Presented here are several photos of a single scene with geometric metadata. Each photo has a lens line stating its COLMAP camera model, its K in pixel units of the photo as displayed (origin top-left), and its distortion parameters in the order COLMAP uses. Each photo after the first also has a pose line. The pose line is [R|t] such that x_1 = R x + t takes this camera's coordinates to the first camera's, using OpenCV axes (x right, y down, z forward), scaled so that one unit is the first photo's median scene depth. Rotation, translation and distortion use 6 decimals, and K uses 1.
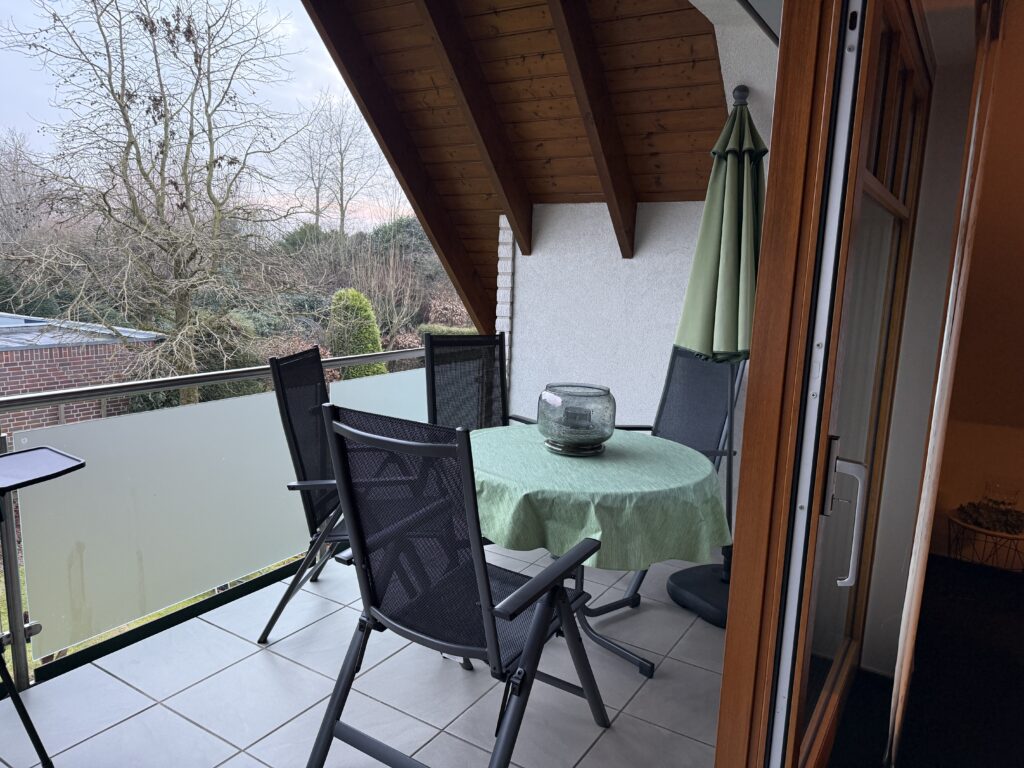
lens RADIAL K [[713.4, 0, 512.0], [0, 713.4, 384.0], [0, 0, 1]] dist [0.159514, -0.192194]
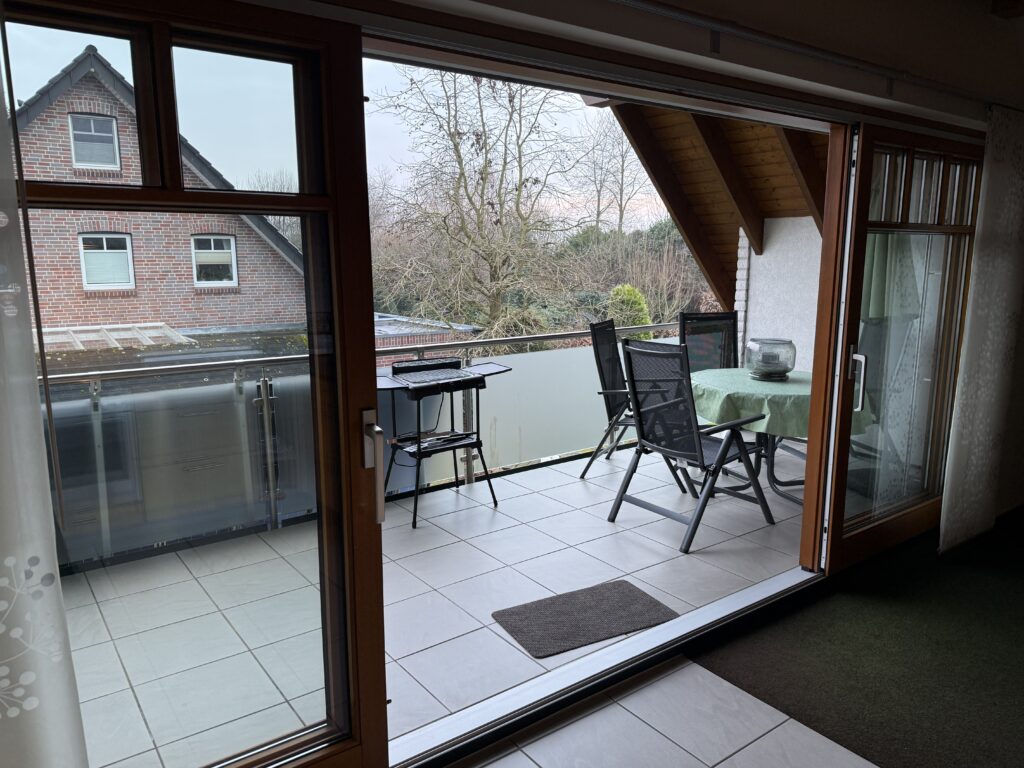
lens RADIAL K [[730.7, 0, 512.0], [0, 730.7, 384.0], [0, 0, 1]] dist [0.114760, -0.207580]
pose [[0.932203, 0.025900, -0.361007, 0.031035], [-0.024584, 0.999664, 0.008238, 0.021643], [0.361099, 0.001195, 0.932527, -0.158393]]
